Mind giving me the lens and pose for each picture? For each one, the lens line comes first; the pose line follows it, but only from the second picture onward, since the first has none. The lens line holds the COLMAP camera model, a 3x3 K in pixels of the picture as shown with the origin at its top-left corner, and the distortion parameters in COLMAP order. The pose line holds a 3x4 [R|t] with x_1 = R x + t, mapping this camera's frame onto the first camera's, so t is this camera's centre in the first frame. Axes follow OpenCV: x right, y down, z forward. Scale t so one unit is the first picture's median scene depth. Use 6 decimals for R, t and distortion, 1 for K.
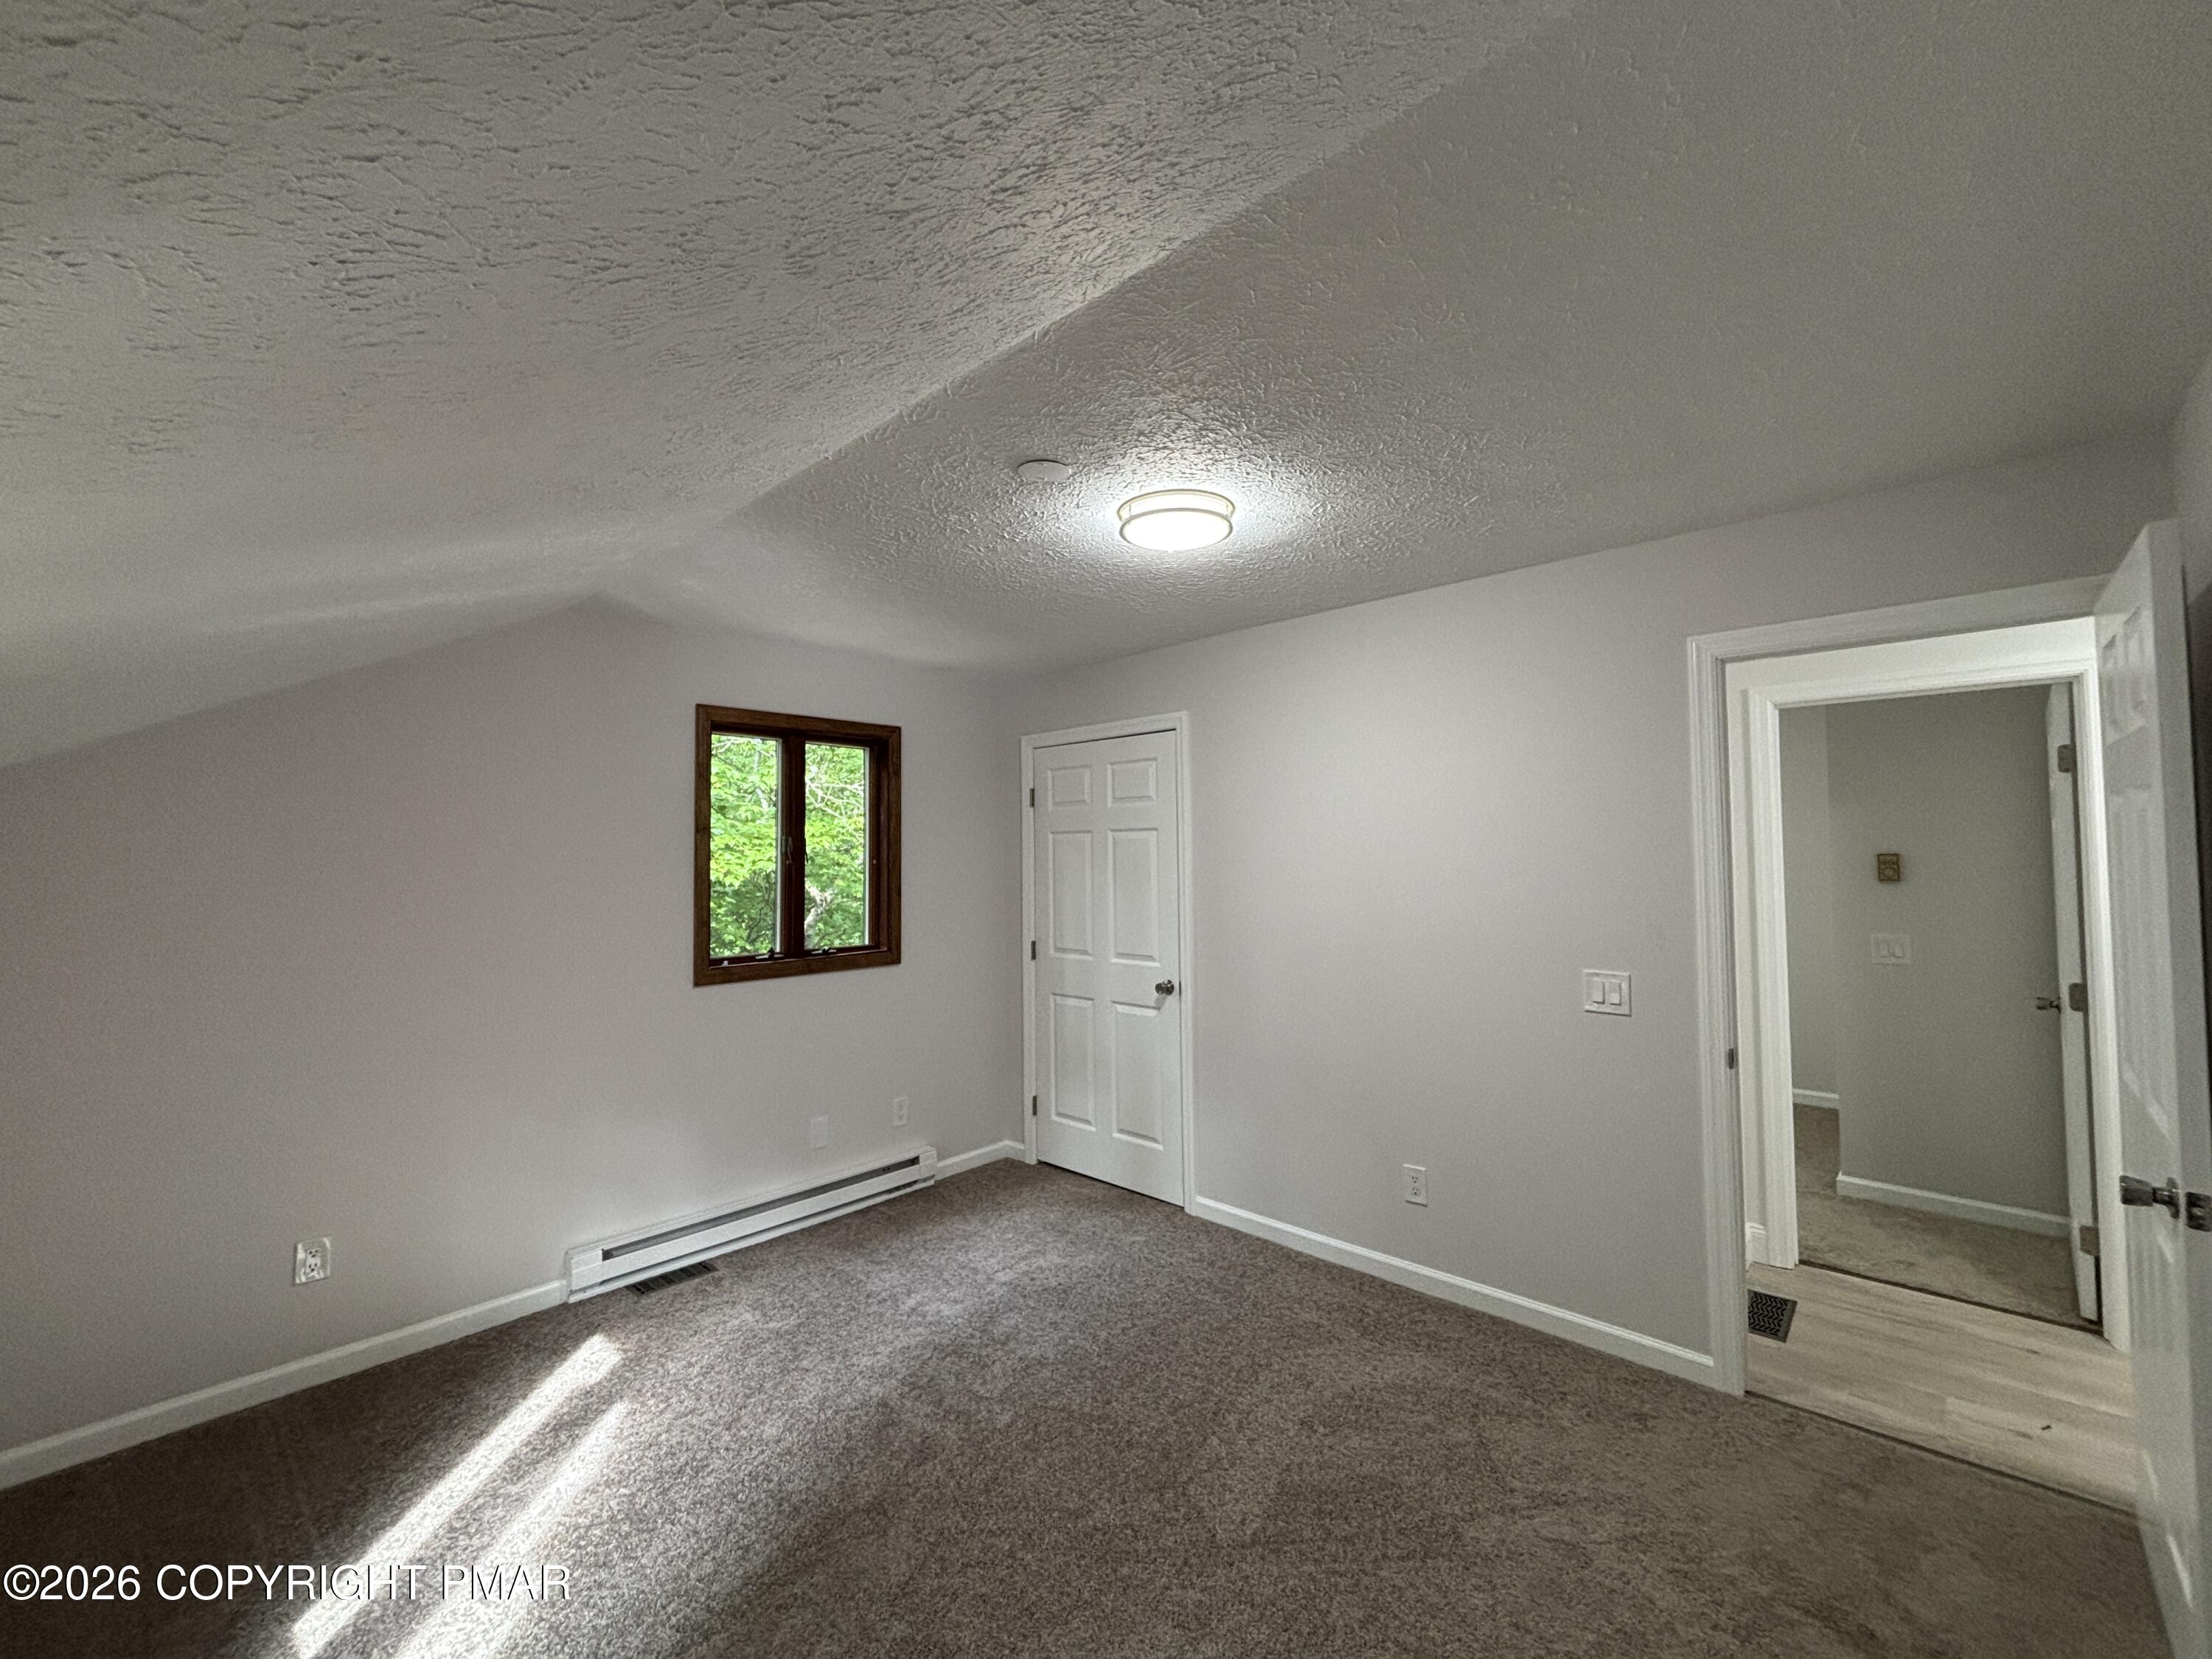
lens RADIAL K [[900.1, 0, 1106.0], [0, 900.1, 829.5], [0, 0, 1]] dist [-0.000628, -0.000102]
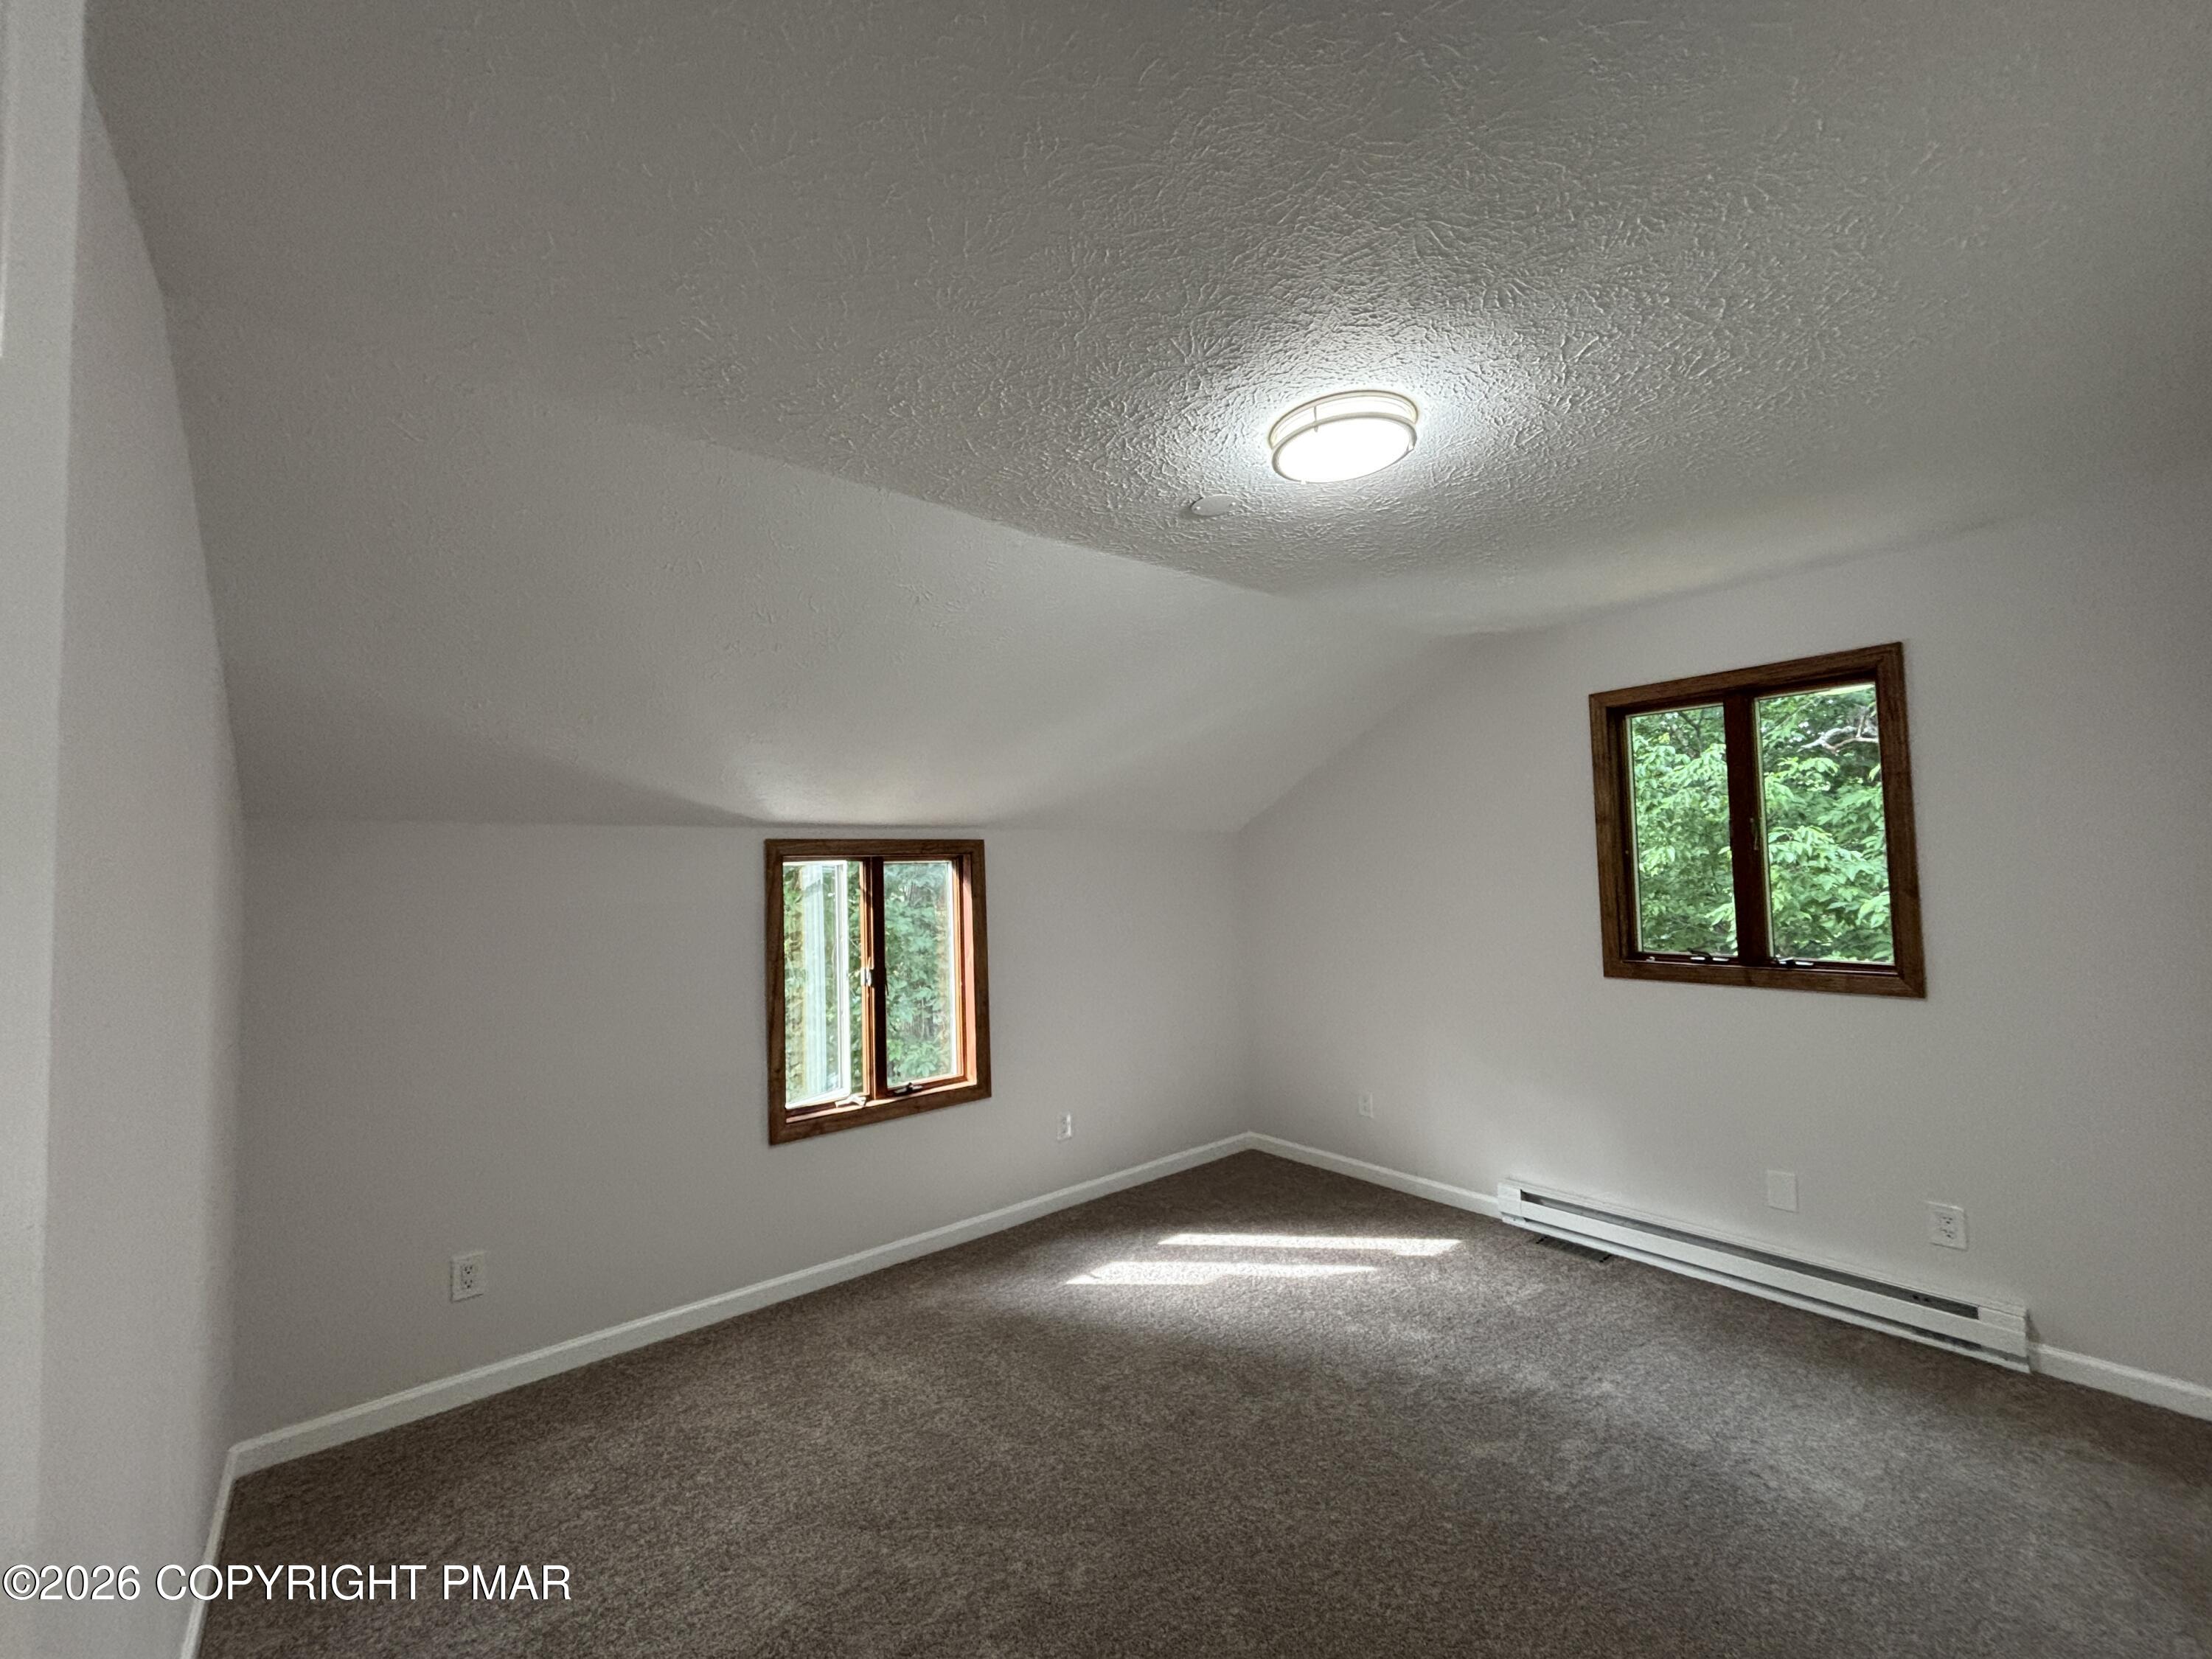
lens RADIAL K [[900.1, 0, 1106.0], [0, 900.1, 829.5], [0, 0, 1]] dist [-0.000628, -0.000102]
pose [[-0.131635, -0.031121, -0.990810, 0.642185], [0.064380, 0.997129, -0.039873, 0.016450], [0.989205, -0.069037, -0.129254, 0.626034]]
